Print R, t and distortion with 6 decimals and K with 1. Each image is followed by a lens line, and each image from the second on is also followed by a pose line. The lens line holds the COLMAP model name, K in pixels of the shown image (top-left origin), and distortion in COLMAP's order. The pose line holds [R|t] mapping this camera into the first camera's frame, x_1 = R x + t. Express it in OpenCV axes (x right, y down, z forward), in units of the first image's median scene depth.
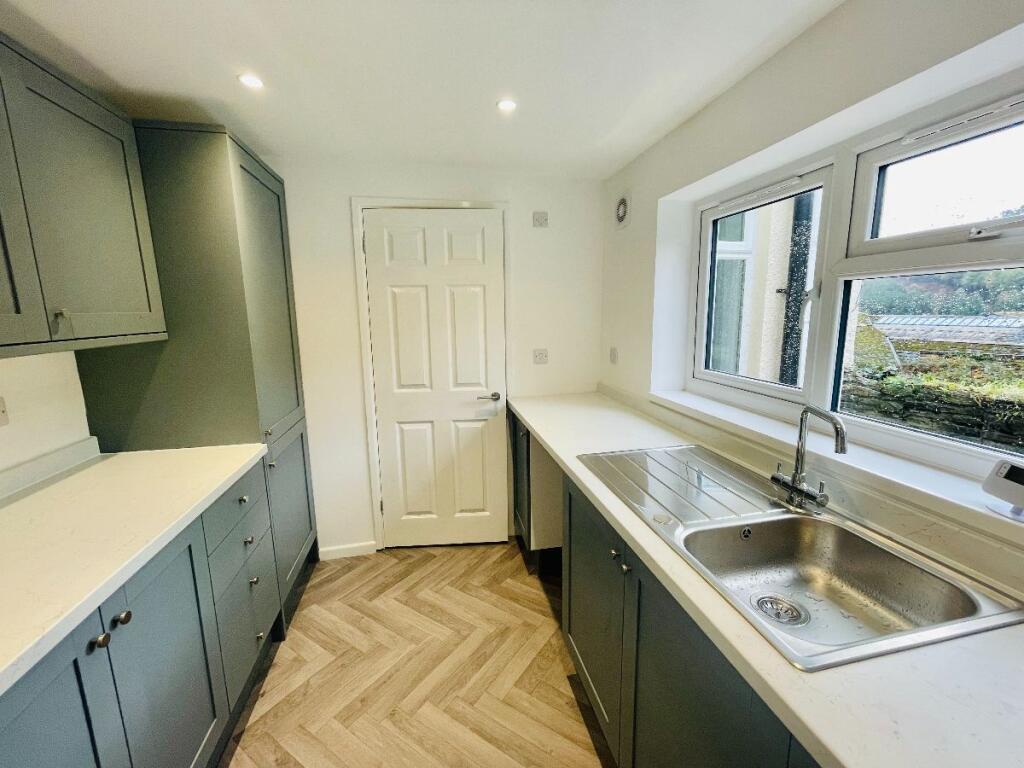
lens RADIAL K [[414.0, 0, 509.8], [0, 414.0, 377.9], [0, 0, 1]] dist [-0.000298, -0.000380]
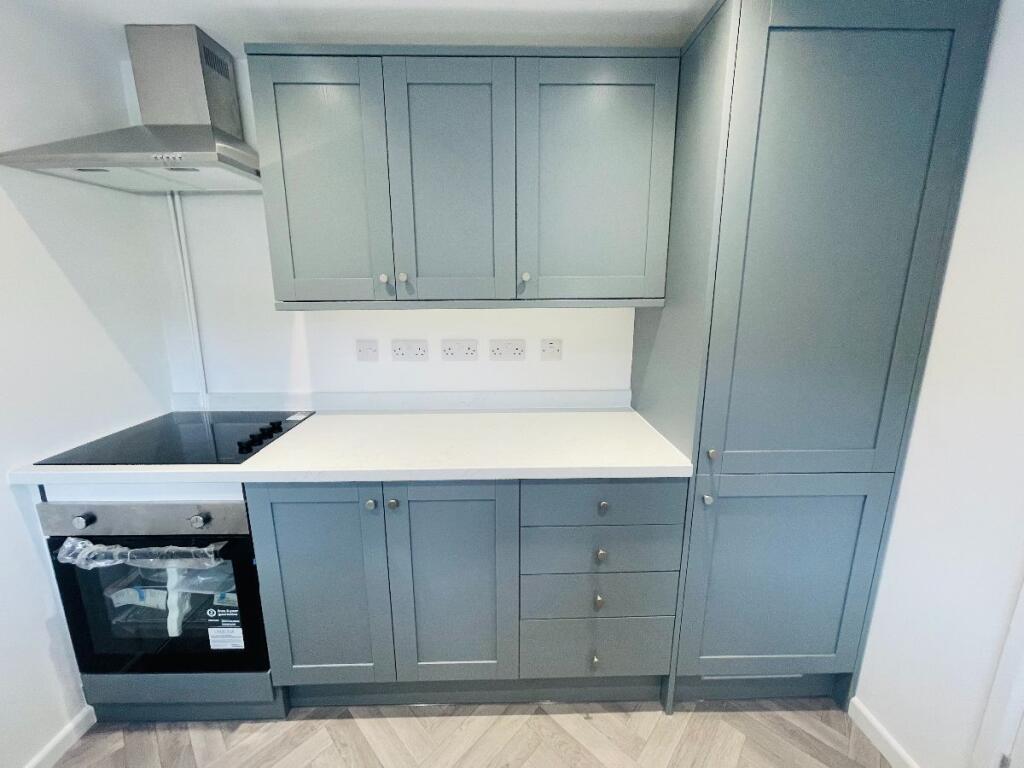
lens RADIAL K [[414.0, 0, 509.8], [0, 414.0, 377.9], [0, 0, 1]] dist [-0.000298, -0.000380]
pose [[-0.180339, 0.222102, -0.958201, 0.113443], [-0.153239, 0.955934, 0.250417, -0.118009], [0.971594, 0.191994, -0.138358, 0.824308]]
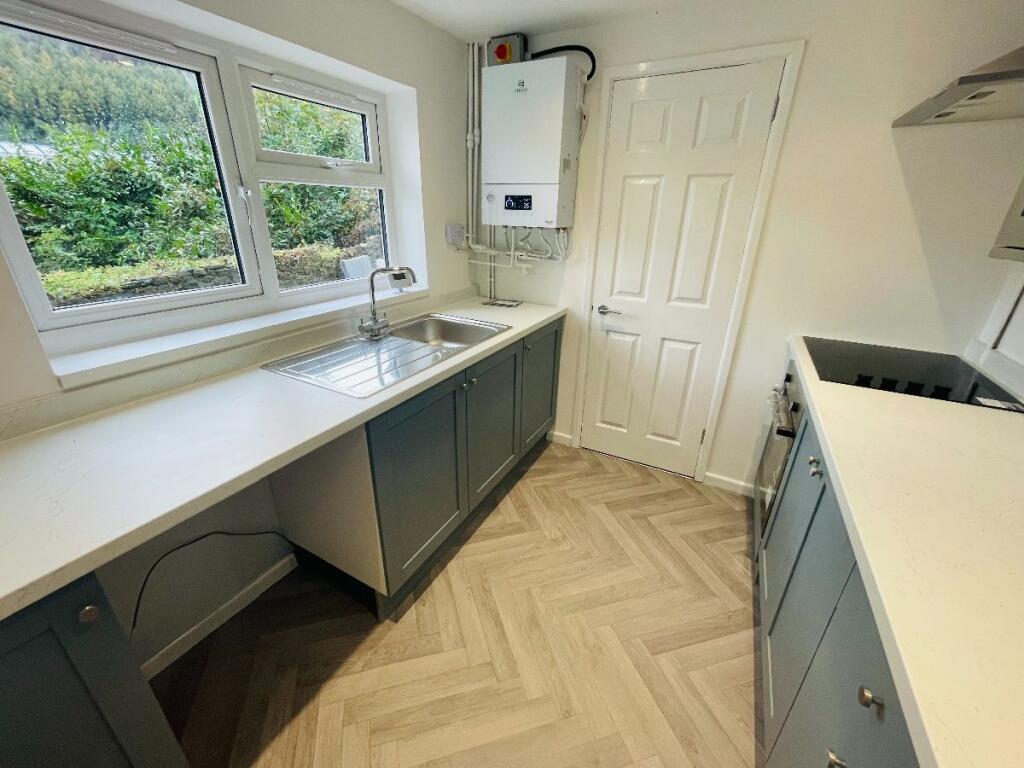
lens RADIAL K [[414.0, 0, 509.8], [0, 414.0, 377.9], [0, 0, 1]] dist [-0.000298, -0.000380]
pose [[-0.767181, -0.244656, 0.592939, -0.502400], [0.095039, 0.870841, 0.482290, -0.198856], [-0.634350, 0.426356, -0.644841, 1.266930]]
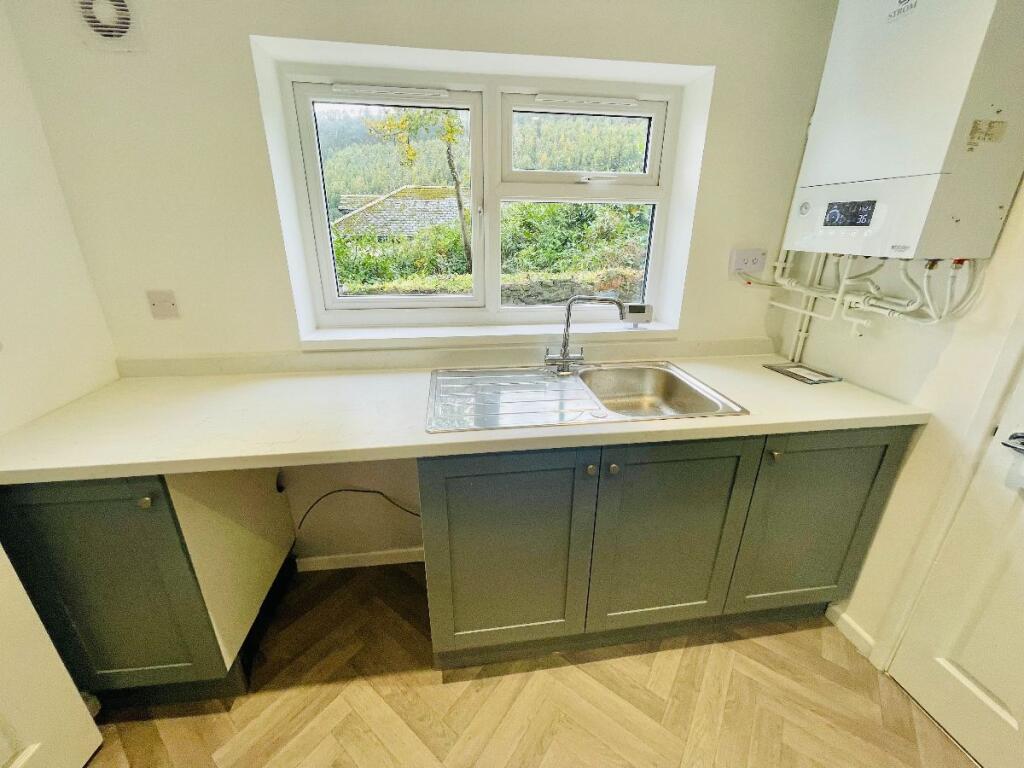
lens RADIAL K [[414.0, 0, 509.8], [0, 414.0, 377.9], [0, 0, 1]] dist [-0.000298, -0.000380]
pose [[0.056485, -0.329192, 0.942572, -0.459165], [0.153928, 0.935663, 0.317554, -0.102580], [-0.986466, 0.127151, 0.103523, 0.739669]]
